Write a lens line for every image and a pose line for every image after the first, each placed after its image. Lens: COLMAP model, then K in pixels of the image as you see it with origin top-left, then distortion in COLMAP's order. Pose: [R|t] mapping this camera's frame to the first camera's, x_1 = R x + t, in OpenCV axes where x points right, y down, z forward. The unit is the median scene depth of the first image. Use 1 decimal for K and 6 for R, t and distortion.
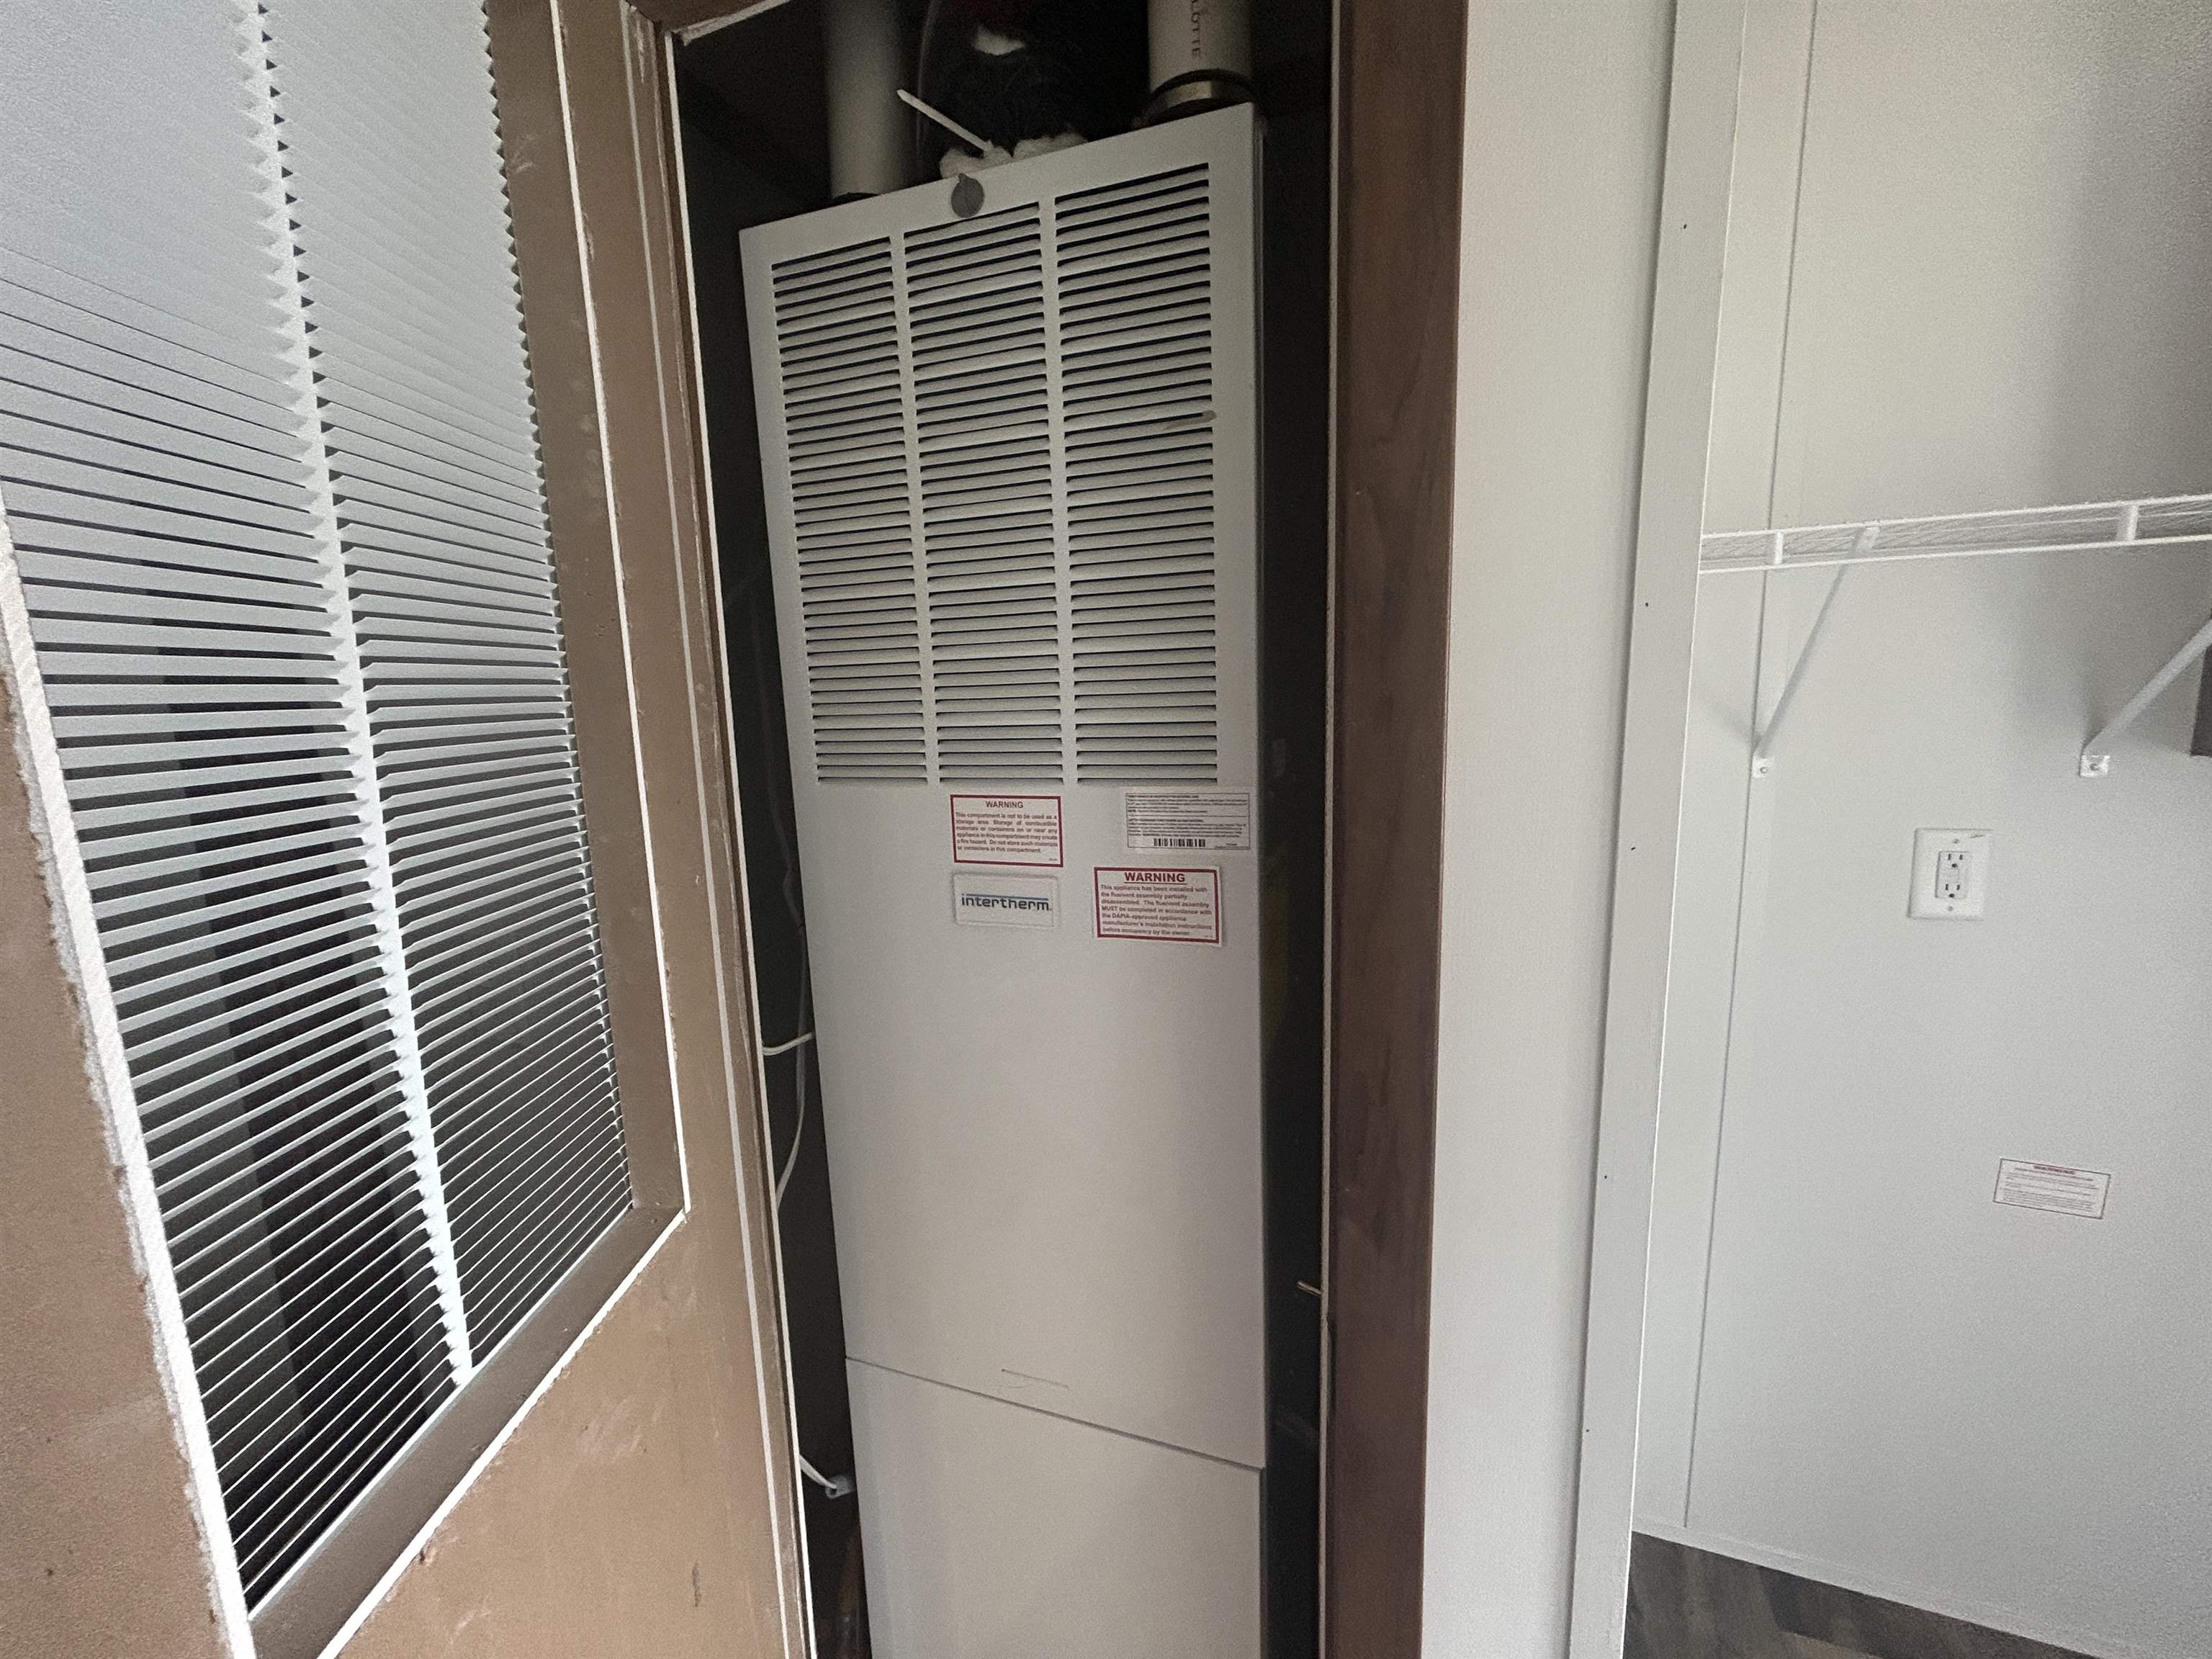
lens RADIAL K [[900.5, 0, 1106.0], [0, 900.5, 829.5], [0, 0, 1]] dist [0.004255, 0.000117]
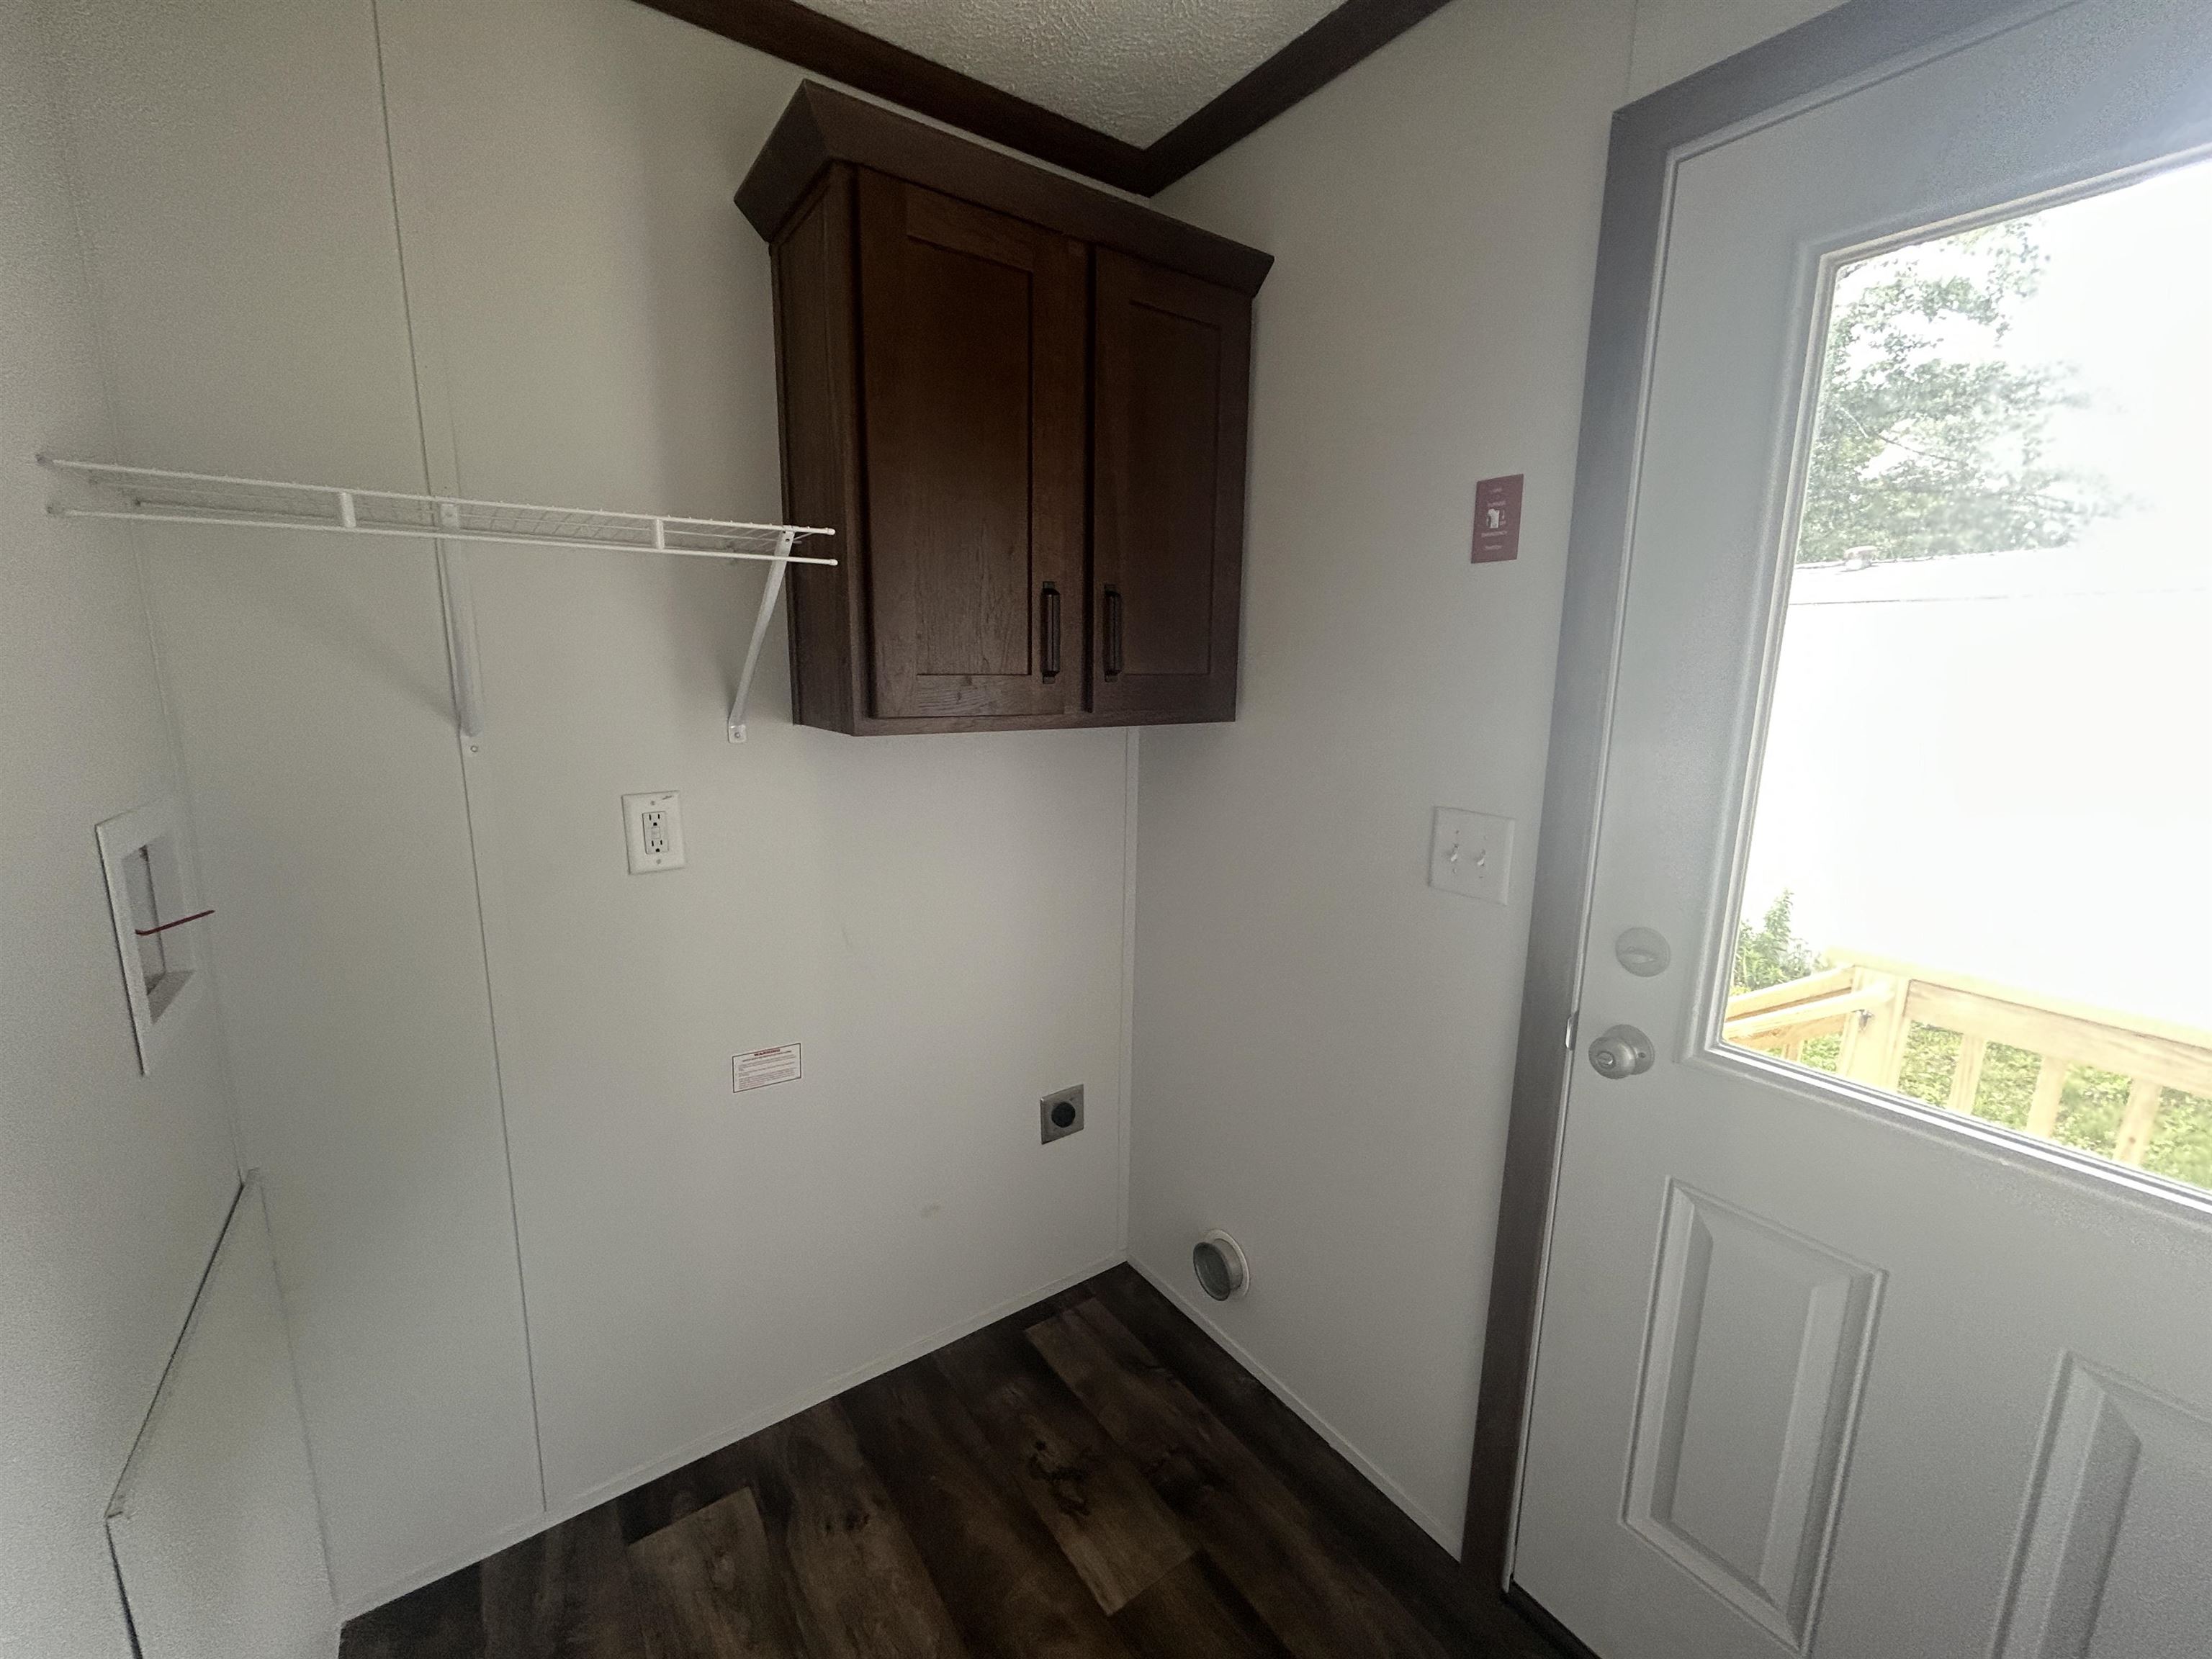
lens RADIAL K [[900.5, 0, 1106.0], [0, 900.5, 829.5], [0, 0, 1]] dist [0.004255, 0.000117]
pose [[0.556687, -0.124971, 0.821269, 0.317722], [0.100193, 0.991503, 0.082960, 0.008924], [-0.824658, 0.036103, 0.564478, -0.116920]]
